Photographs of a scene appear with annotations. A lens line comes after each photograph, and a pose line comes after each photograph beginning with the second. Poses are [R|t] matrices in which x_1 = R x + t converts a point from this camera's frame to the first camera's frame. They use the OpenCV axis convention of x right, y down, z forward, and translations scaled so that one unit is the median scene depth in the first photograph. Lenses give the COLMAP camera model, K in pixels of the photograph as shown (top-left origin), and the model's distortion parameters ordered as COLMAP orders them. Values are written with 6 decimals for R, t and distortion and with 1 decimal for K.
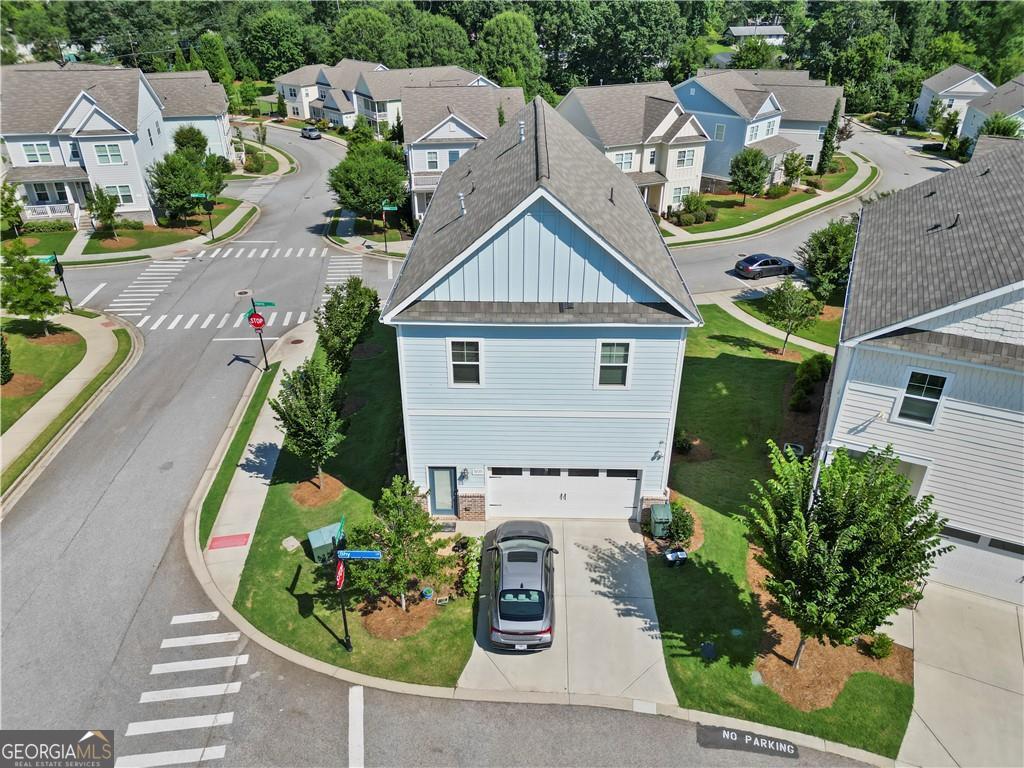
lens RADIAL K [[714.4, 0, 512.0], [0, 714.4, 384.0], [0, 0, 1]] dist [0.070327, -0.067065]
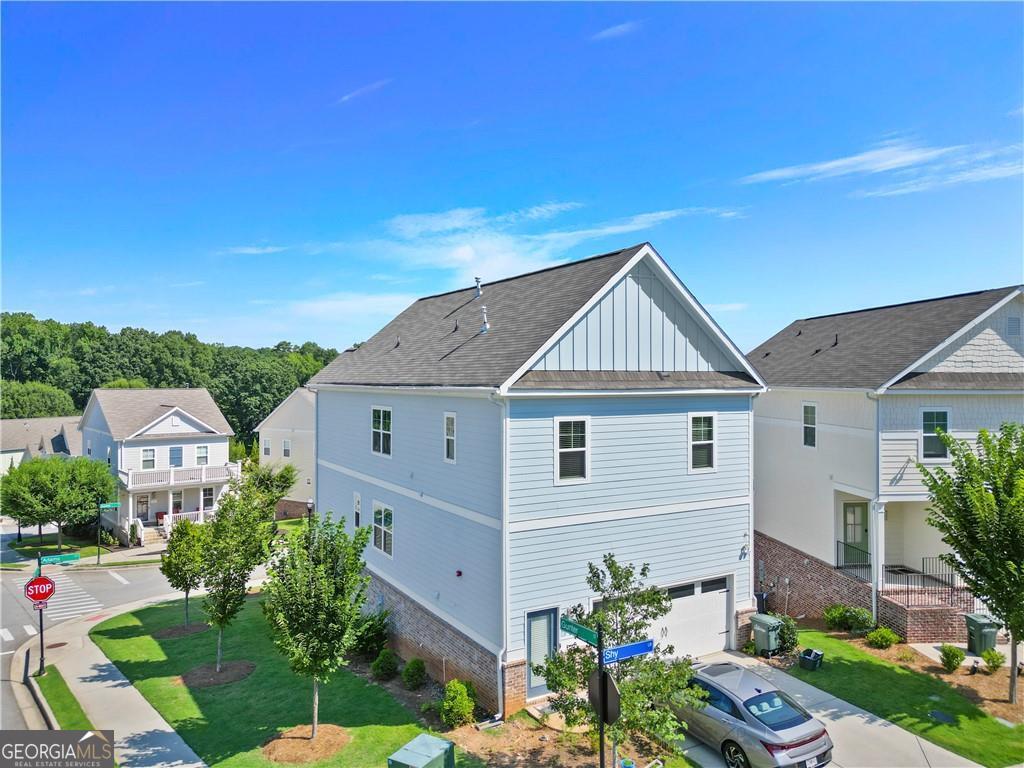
lens RADIAL K [[729.9, 0, 507.2], [0, 729.9, 381.2], [0, 0, 1]] dist [0.028718, -0.004465]
pose [[0.855865, -0.002848, 0.517191, -0.572727], [0.257497, 0.869586, -0.421325, 0.241150], [-0.448542, 0.493773, 0.744982, 0.354414]]
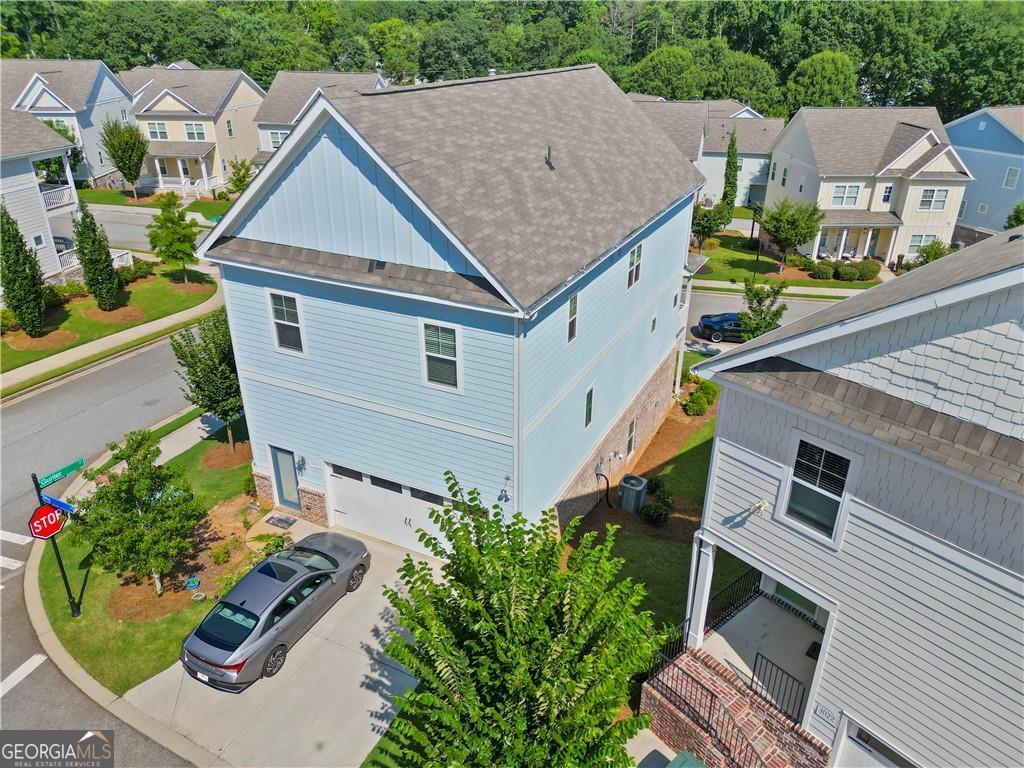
lens RADIAL K [[720.1, 0, 512.0], [0, 720.1, 384.0], [0, 0, 1]] dist [0.041591, -0.025678]
pose [[0.905026, 0.189684, -0.380721, 0.500965], [-0.212994, 0.976857, -0.019623, 0.000394], [0.368188, 0.098850, 0.924482, 0.329029]]
